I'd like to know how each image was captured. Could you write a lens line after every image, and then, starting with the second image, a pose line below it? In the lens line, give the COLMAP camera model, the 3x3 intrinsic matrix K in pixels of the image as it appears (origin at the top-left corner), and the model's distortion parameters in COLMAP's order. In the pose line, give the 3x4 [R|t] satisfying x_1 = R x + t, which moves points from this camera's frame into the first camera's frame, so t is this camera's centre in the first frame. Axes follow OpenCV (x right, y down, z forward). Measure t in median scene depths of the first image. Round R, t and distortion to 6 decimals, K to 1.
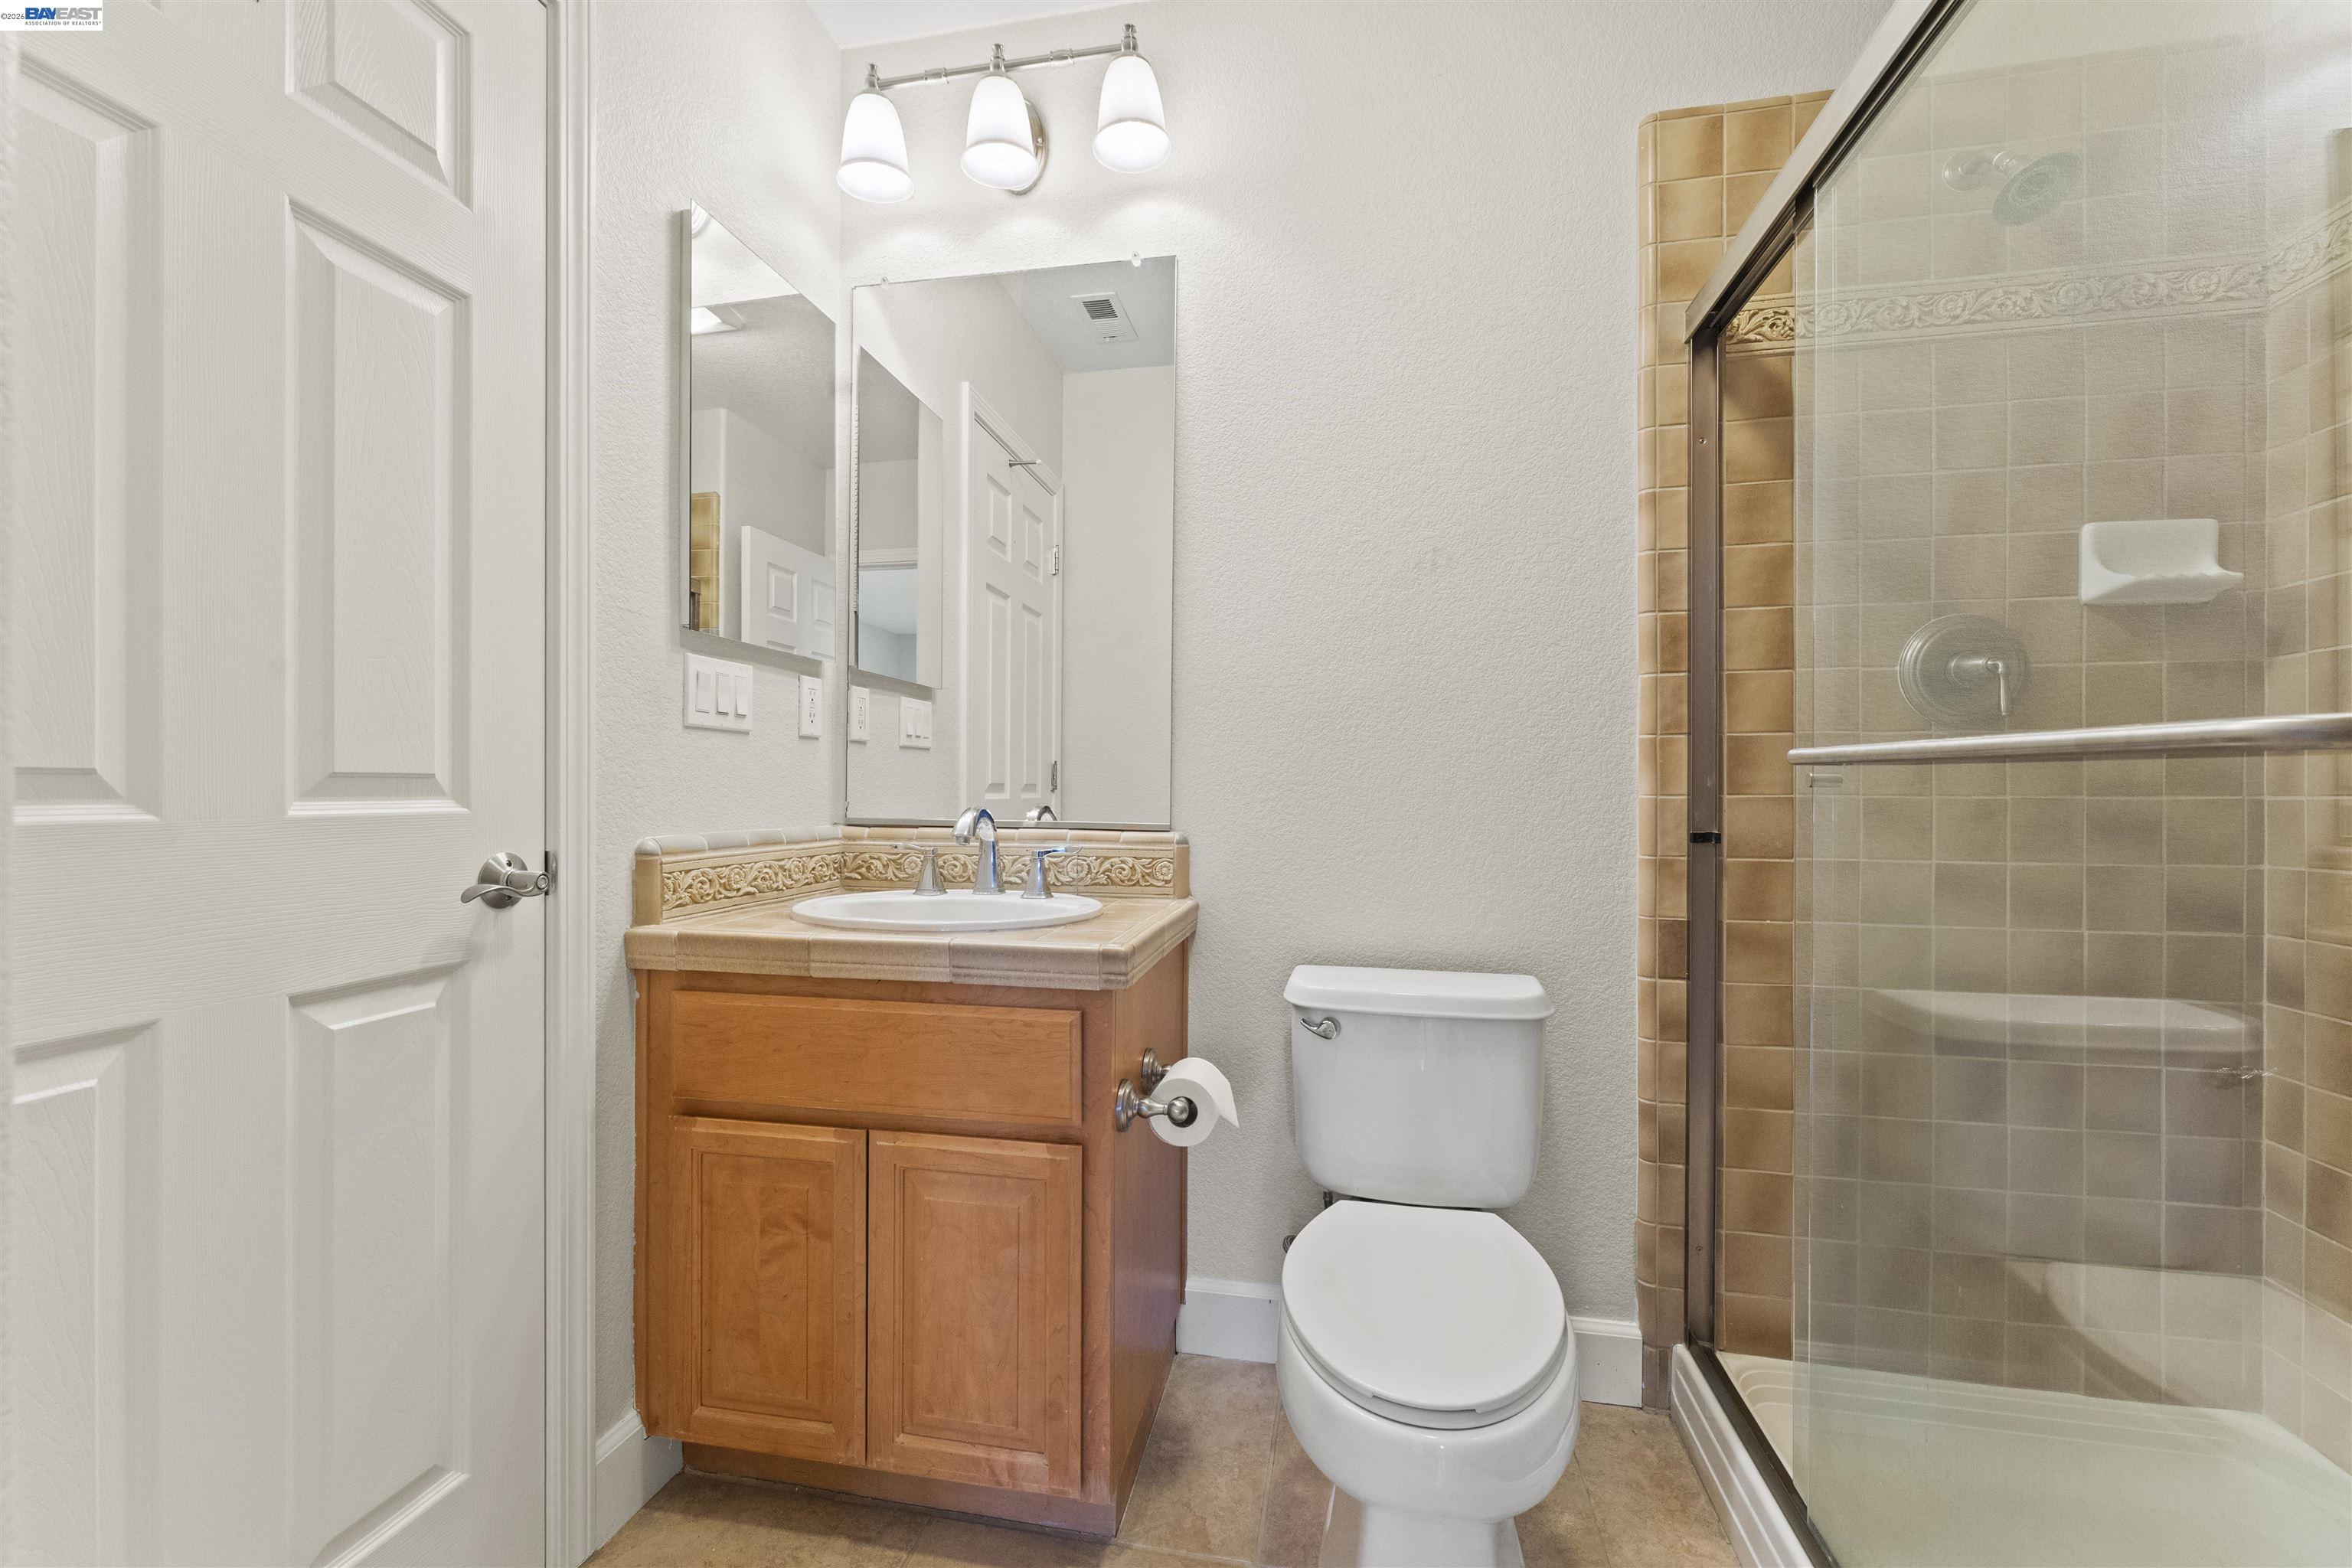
lens RADIAL K [[949.7, 0, 1178.7], [0, 949.7, 791.1], [0, 0, 1]] dist [0.000993, -0.000055]
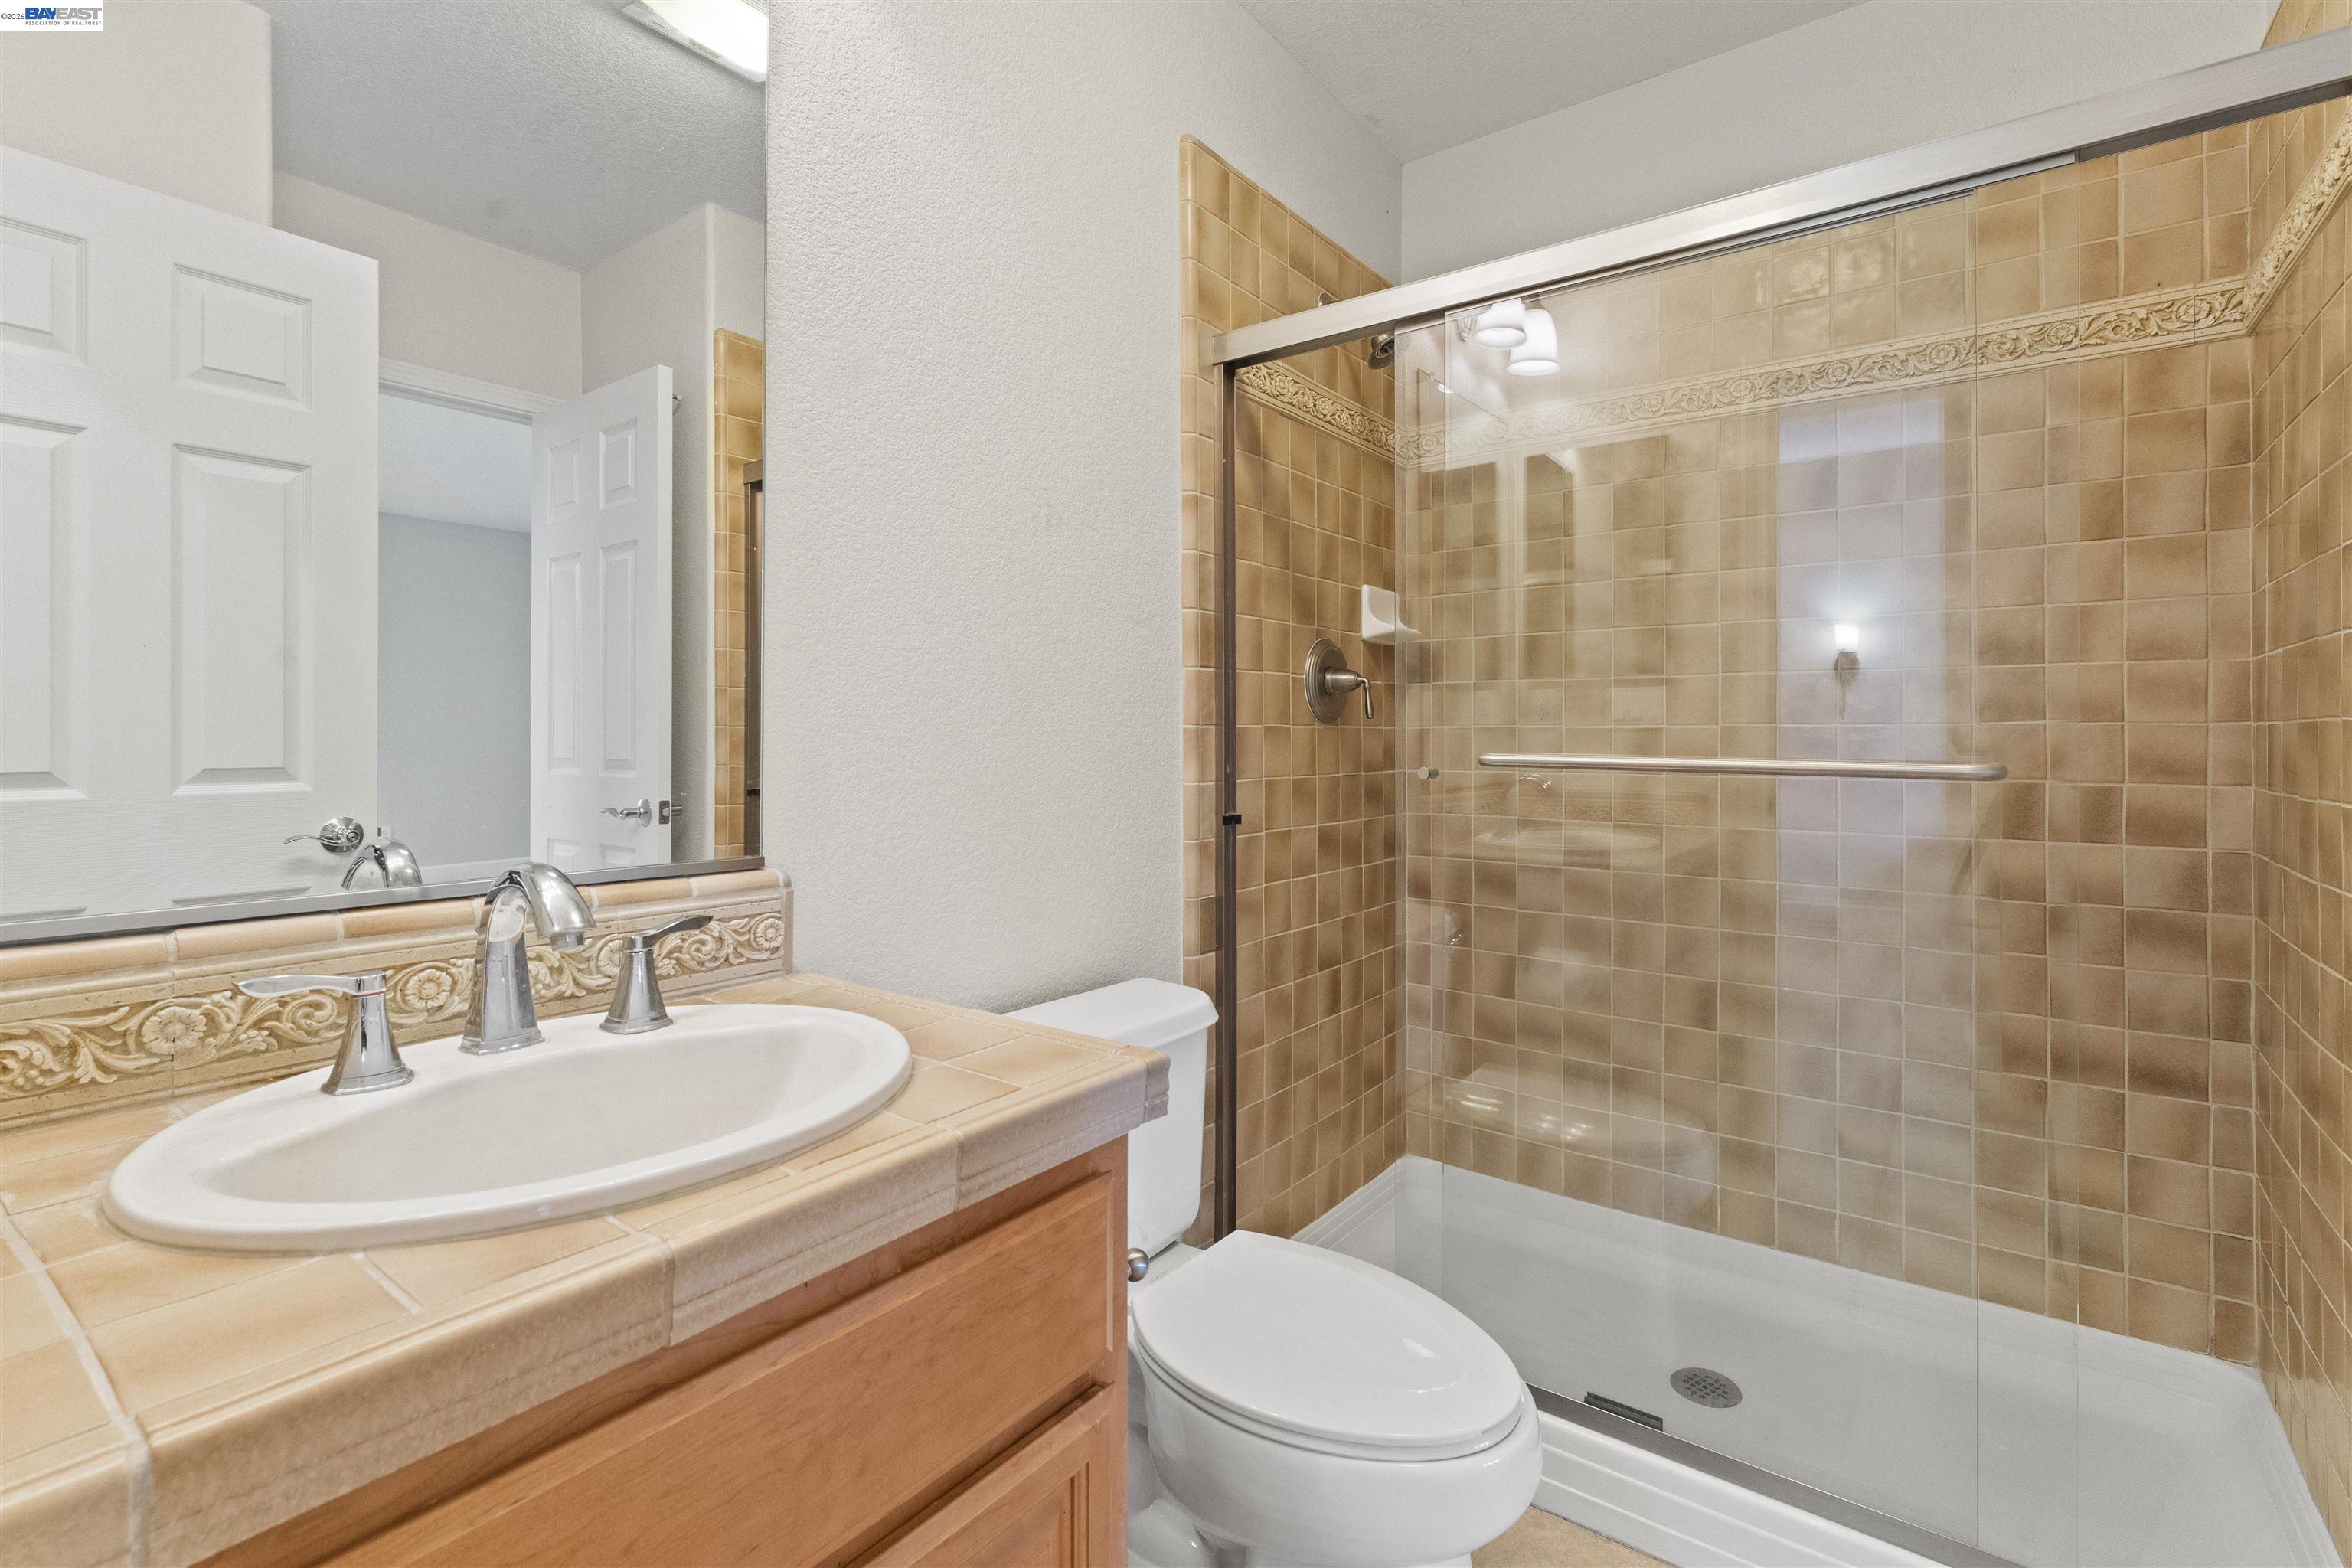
lens RADIAL K [[1056.1, 0, 1177.4], [0, 1056.1, 735.3], [0, 0, 1]] dist [-0.003832, -0.000320]
pose [[0.434561, -0.002723, 0.900638, -0.573015], [0.000038, 0.999995, 0.003005, -0.052011], [-0.900642, -0.001271, 0.434559, 0.512463]]
